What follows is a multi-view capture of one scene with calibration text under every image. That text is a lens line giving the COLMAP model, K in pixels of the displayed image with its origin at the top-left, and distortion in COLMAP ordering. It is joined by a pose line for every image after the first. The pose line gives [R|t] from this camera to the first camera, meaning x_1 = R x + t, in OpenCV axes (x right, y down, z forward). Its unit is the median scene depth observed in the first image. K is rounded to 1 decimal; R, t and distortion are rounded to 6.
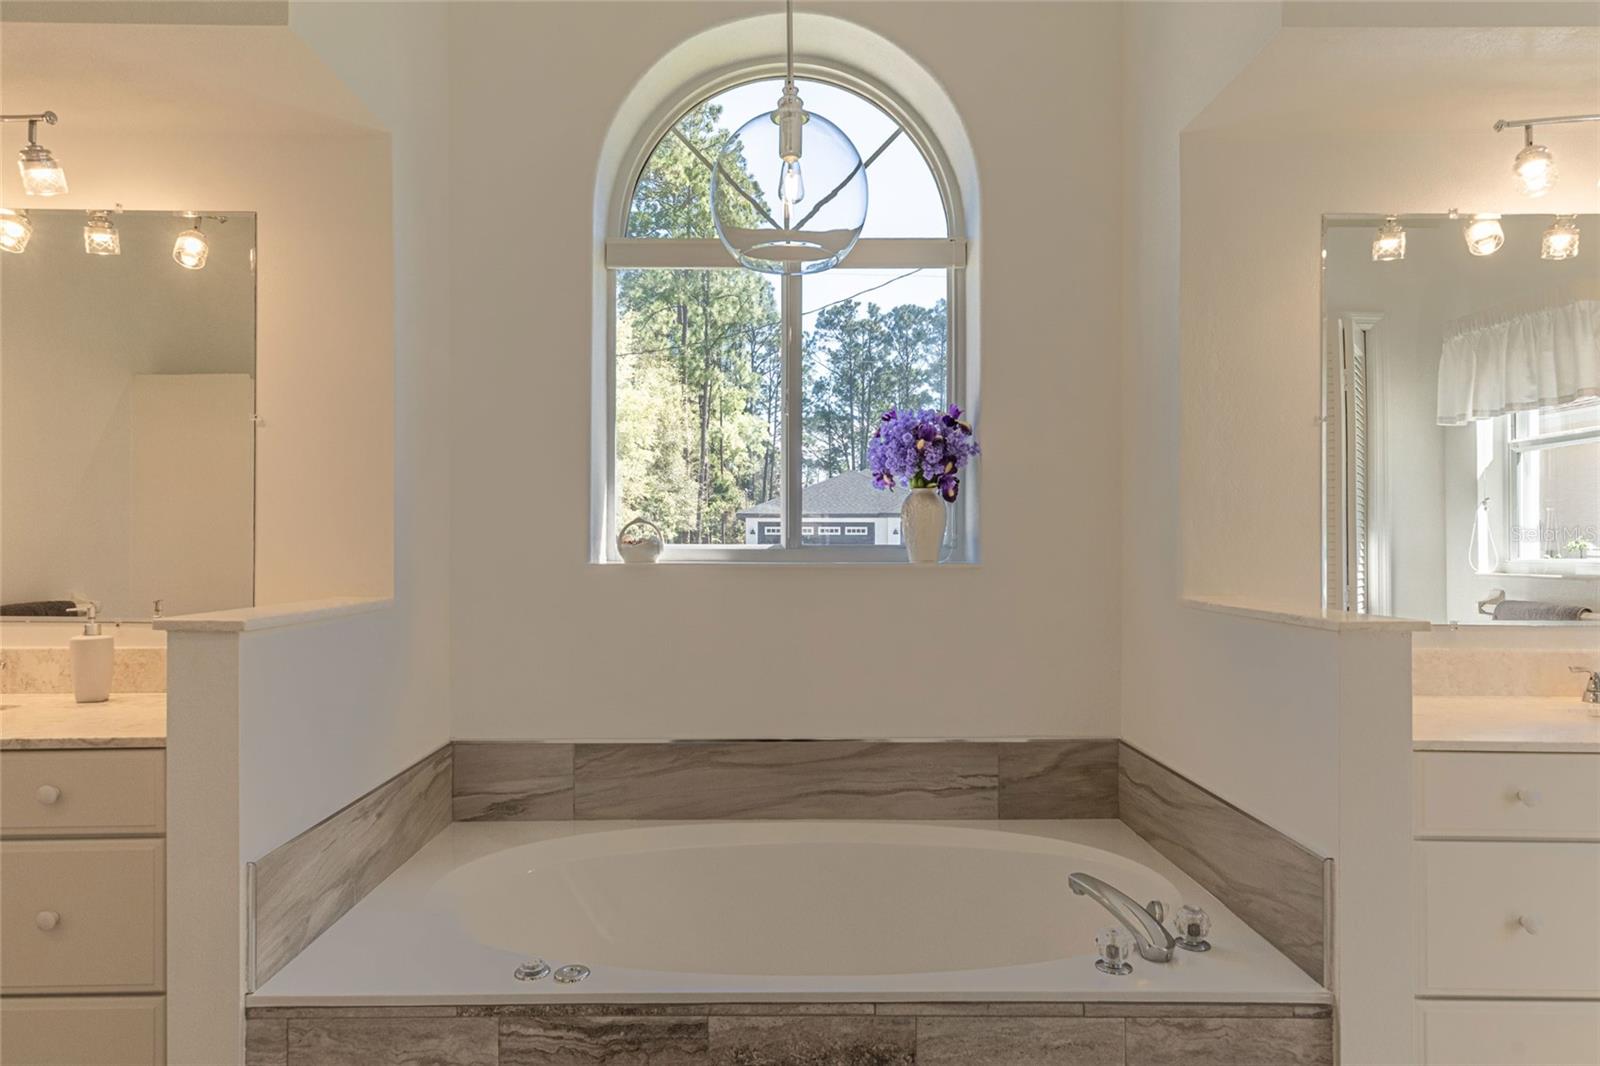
lens RADIAL K [[945.6, 0, 798.1], [0, 945.6, 545.8], [0, 0, 1]] dist [-0.000215, -0.000587]
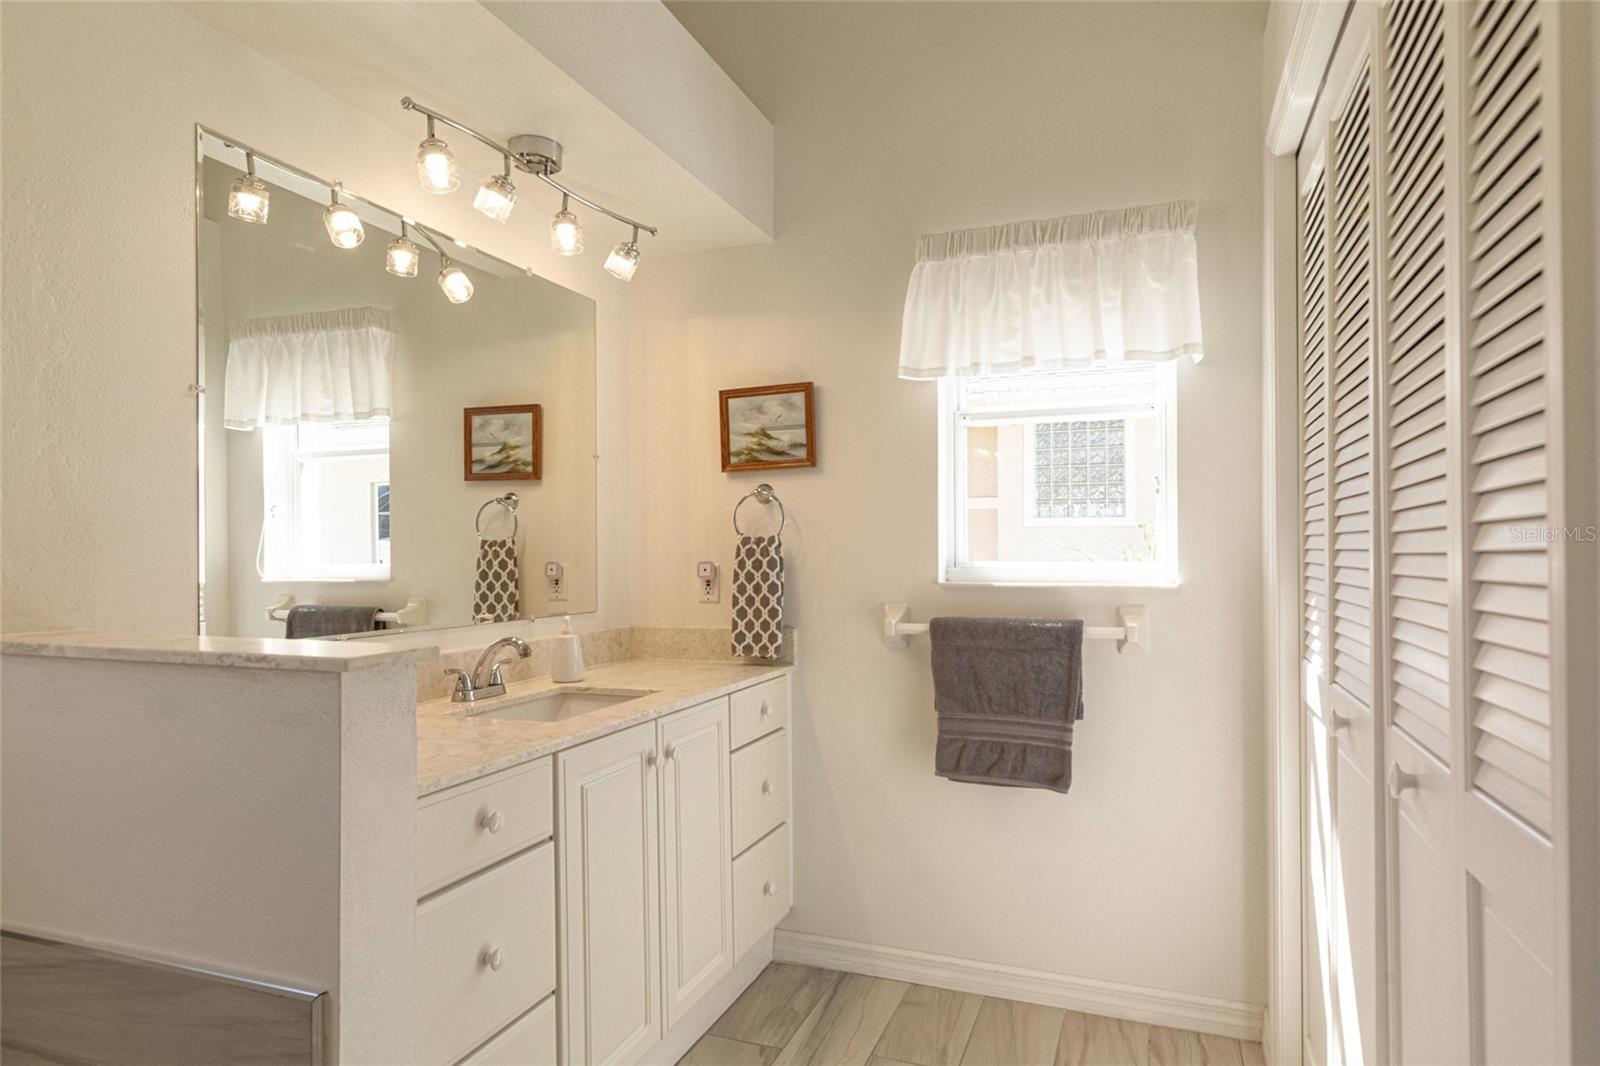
lens RADIAL K [[924.2, 0, 805.0], [0, 924.2, 543.9], [0, 0, 1]] dist [0.020329, -0.000938]
pose [[0.367405, 0.002508, 0.930058, 0.011589], [0.006087, 0.999968, -0.005101, -0.000459], [-0.930041, 0.007535, 0.367378, 0.110517]]
